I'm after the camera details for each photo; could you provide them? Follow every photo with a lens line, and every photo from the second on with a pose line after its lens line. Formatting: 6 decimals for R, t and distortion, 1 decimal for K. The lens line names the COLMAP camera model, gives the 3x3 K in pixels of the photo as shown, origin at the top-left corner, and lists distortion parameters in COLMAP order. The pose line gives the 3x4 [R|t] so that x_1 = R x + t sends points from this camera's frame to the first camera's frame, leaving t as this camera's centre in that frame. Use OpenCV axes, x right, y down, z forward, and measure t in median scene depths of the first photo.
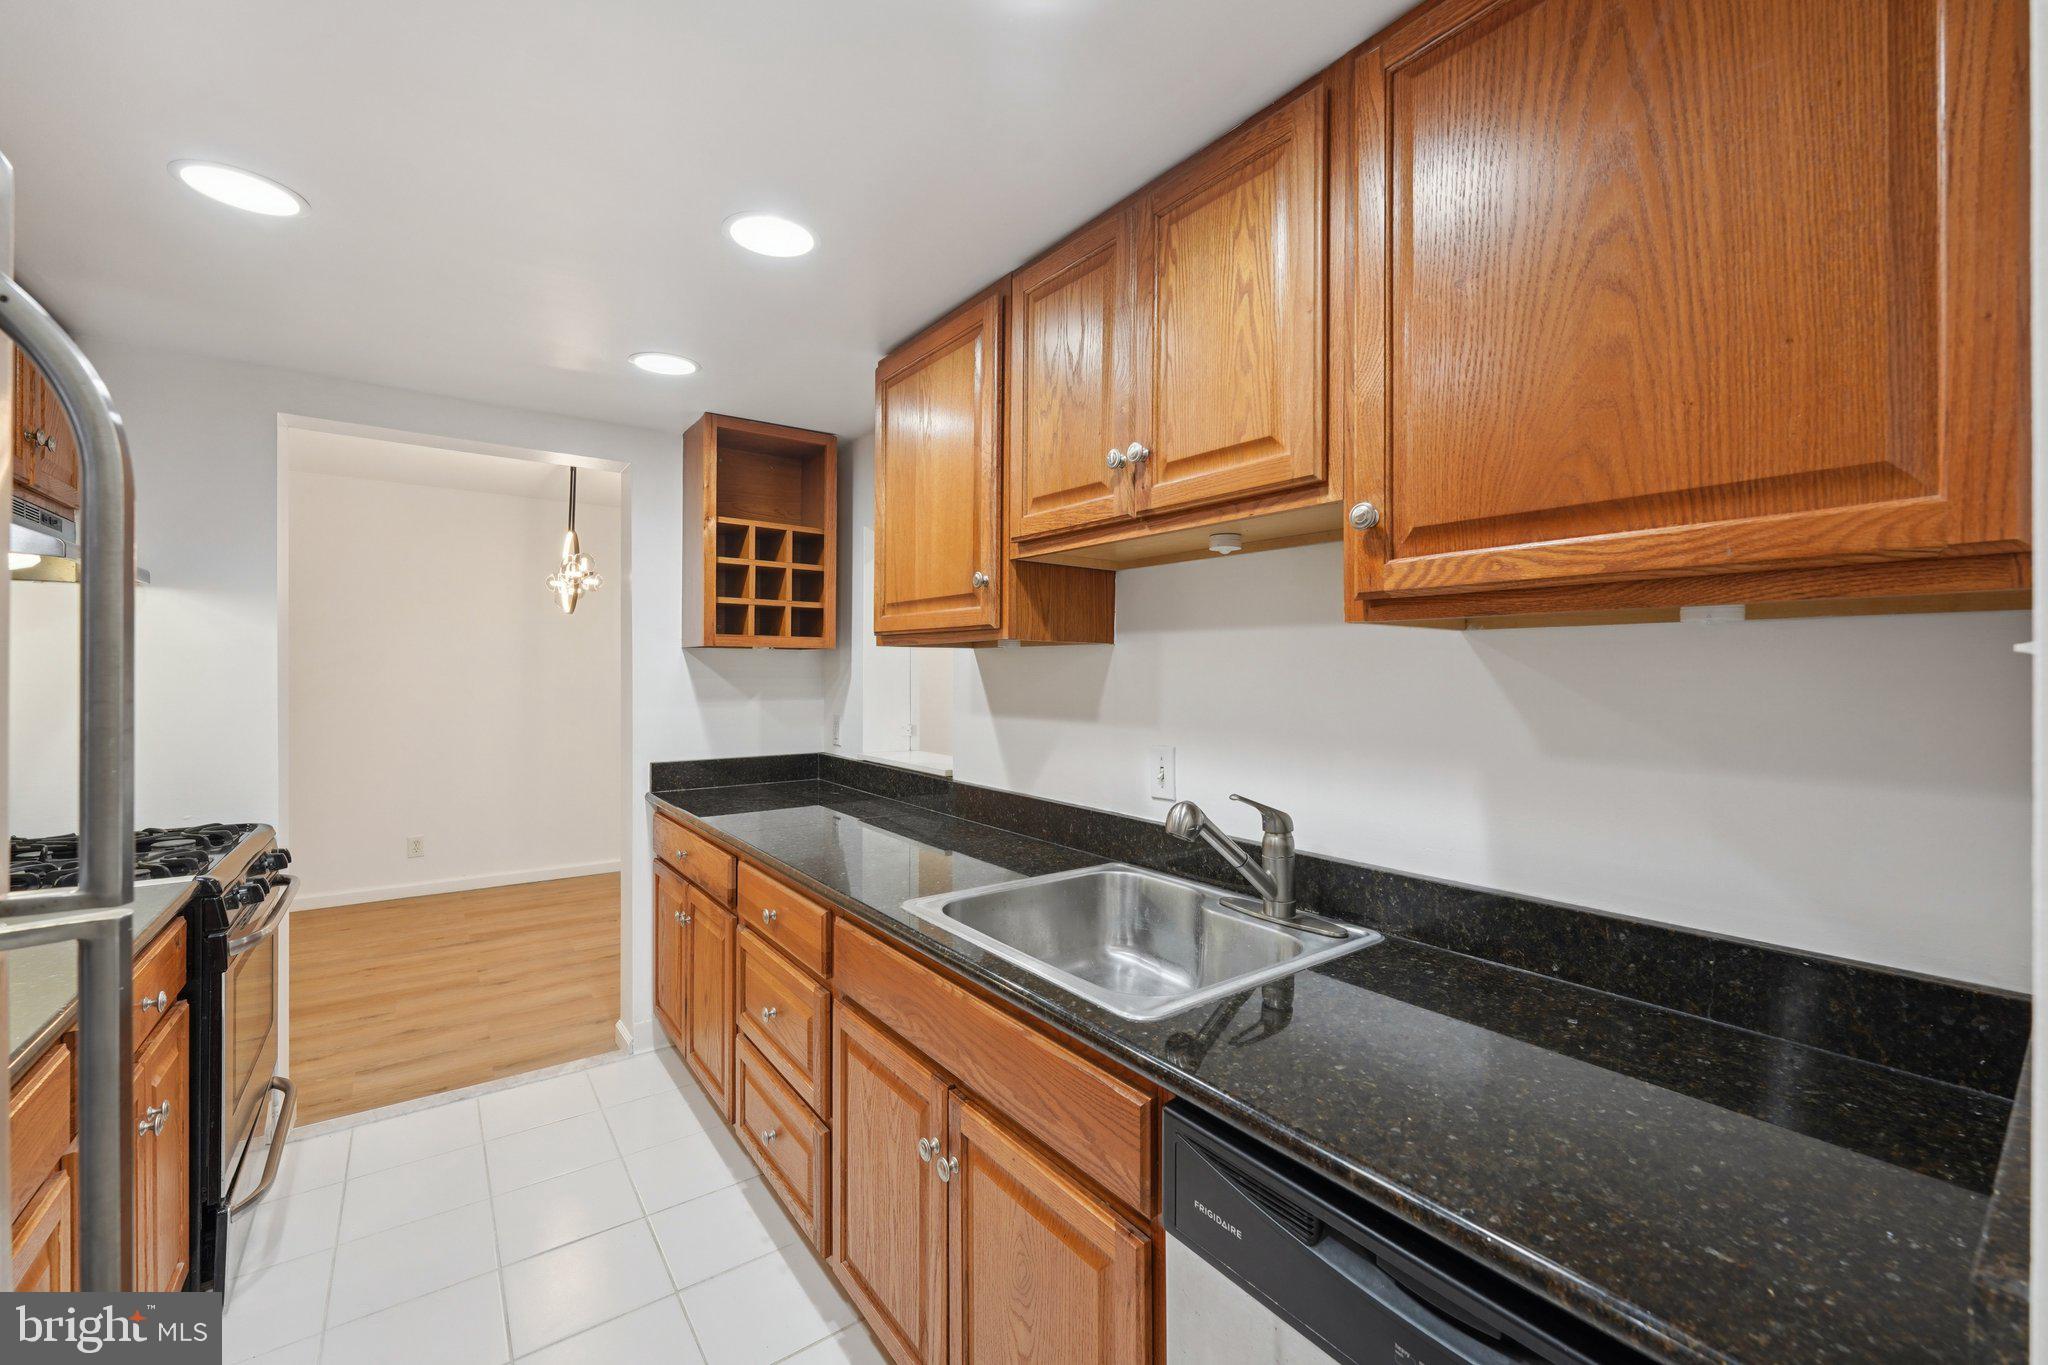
lens RADIAL K [[829.8, 0, 1017.5], [0, 829.8, 673.8], [0, 0, 1]] dist [-0.000485, -0.000212]
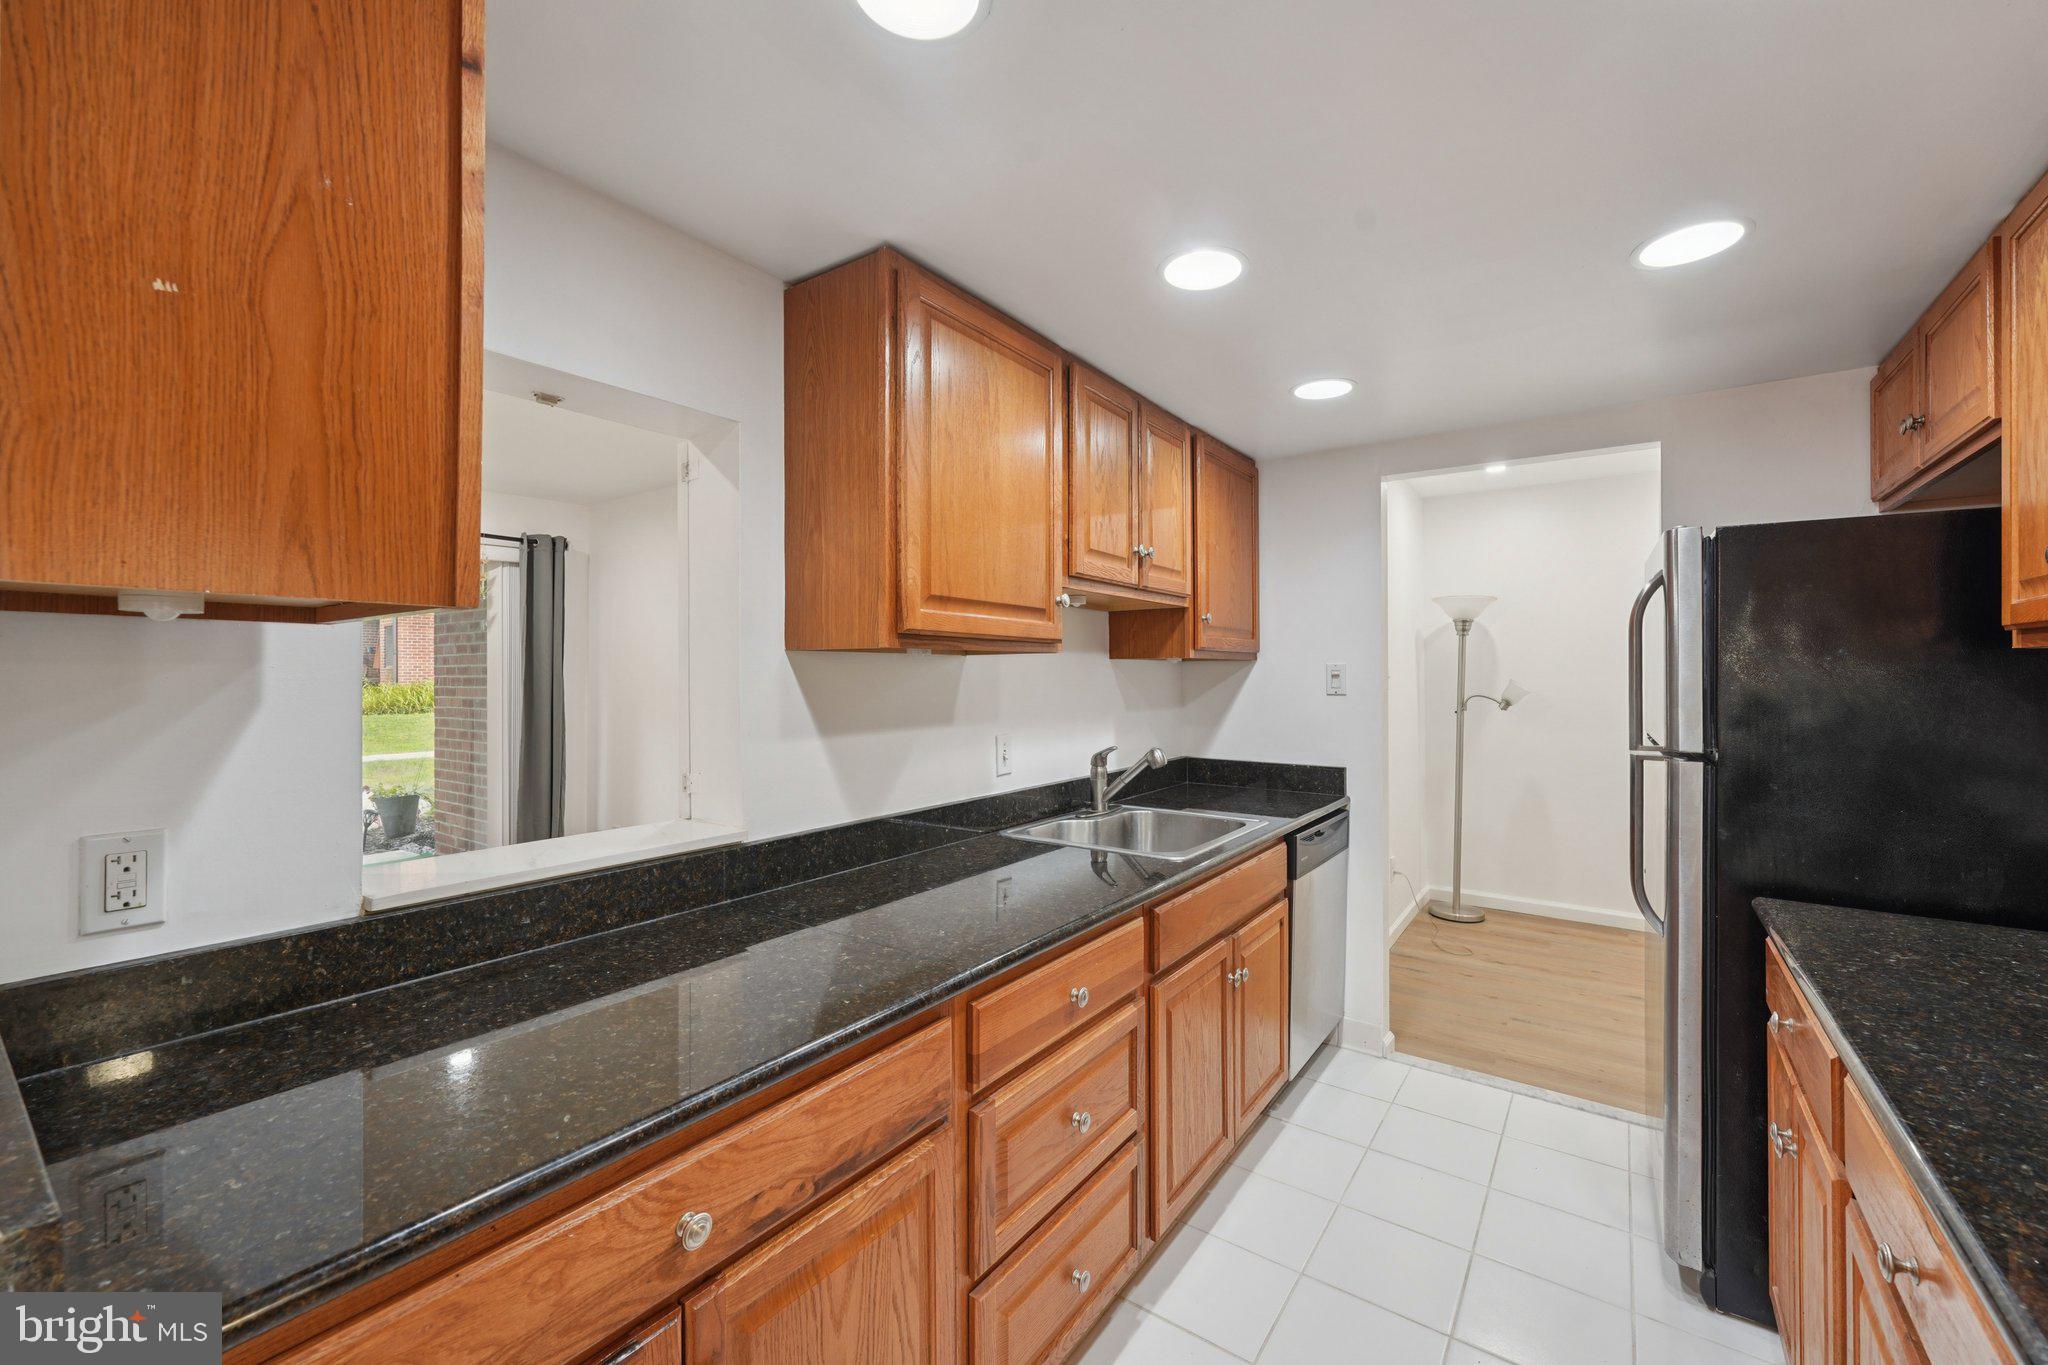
lens RADIAL K [[829.8, 0, 1025.8], [0, 829.8, 667.8], [0, 0, 1]] dist [-0.000485, -0.000212]
pose [[-0.297096, -0.001979, 0.954846, -0.854569], [-0.000184, 0.999998, 0.002016, -0.017436], [-0.954848, 0.000423, -0.297095, 1.058943]]
